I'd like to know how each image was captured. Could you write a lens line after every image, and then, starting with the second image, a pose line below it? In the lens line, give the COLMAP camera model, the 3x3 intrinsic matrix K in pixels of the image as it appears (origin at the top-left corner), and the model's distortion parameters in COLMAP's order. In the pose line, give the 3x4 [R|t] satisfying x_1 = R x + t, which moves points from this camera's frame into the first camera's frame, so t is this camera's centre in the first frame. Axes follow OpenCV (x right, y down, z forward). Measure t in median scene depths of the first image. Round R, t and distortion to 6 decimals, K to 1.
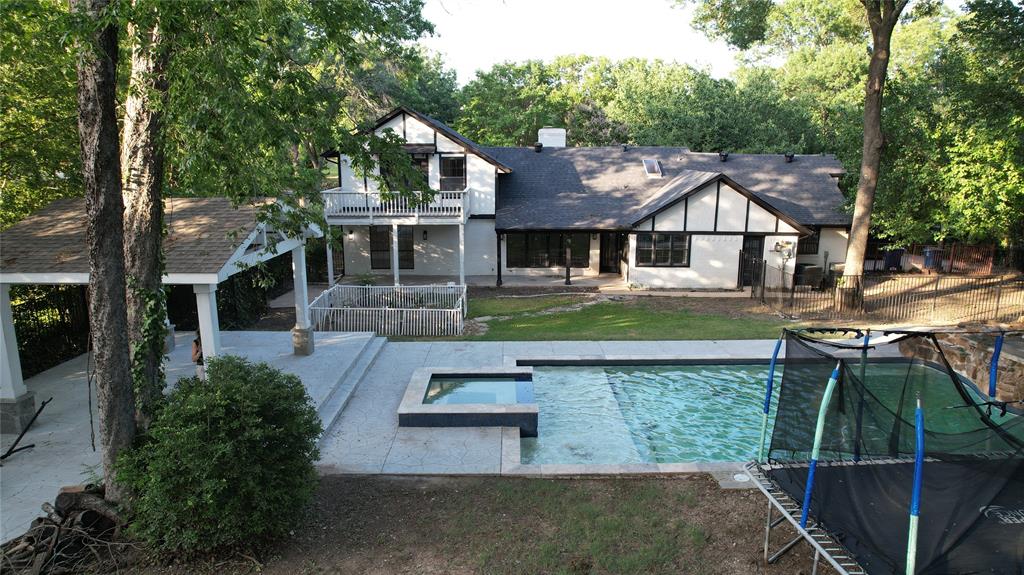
lens RADIAL K [[655.9, 0, 517.3], [0, 655.9, 291.8], [0, 0, 1]] dist [-0.045057, 0.044534]
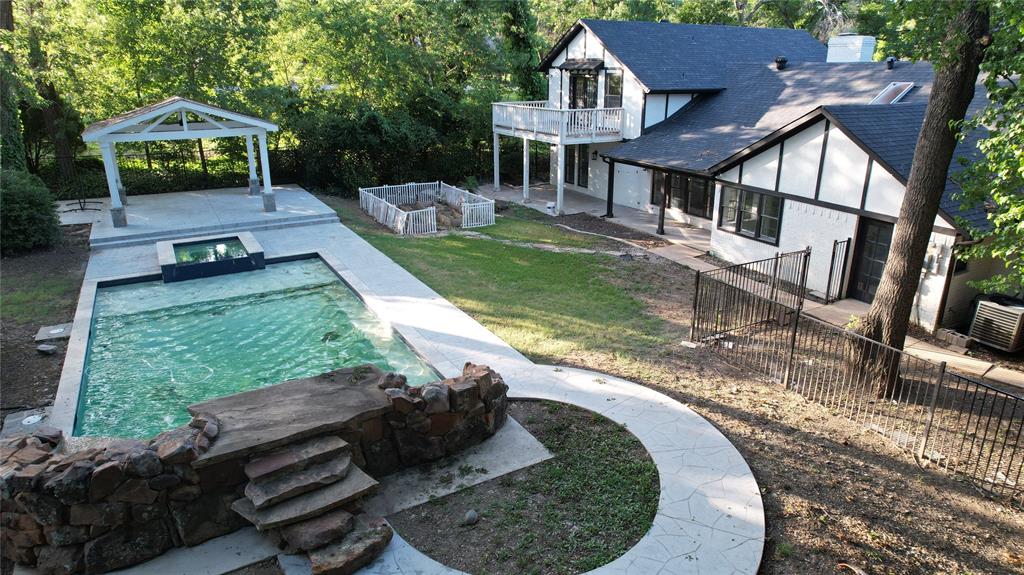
lens RADIAL K [[655.9, 0, 511.0], [0, 655.9, 284.6], [0, 0, 1]] dist [-0.045057, 0.044534]
pose [[0.477881, 0.281857, -0.831977, 0.708101], [-0.179776, 0.958459, 0.221444, -0.100080], [0.859832, 0.043745, 0.508700, 0.428338]]
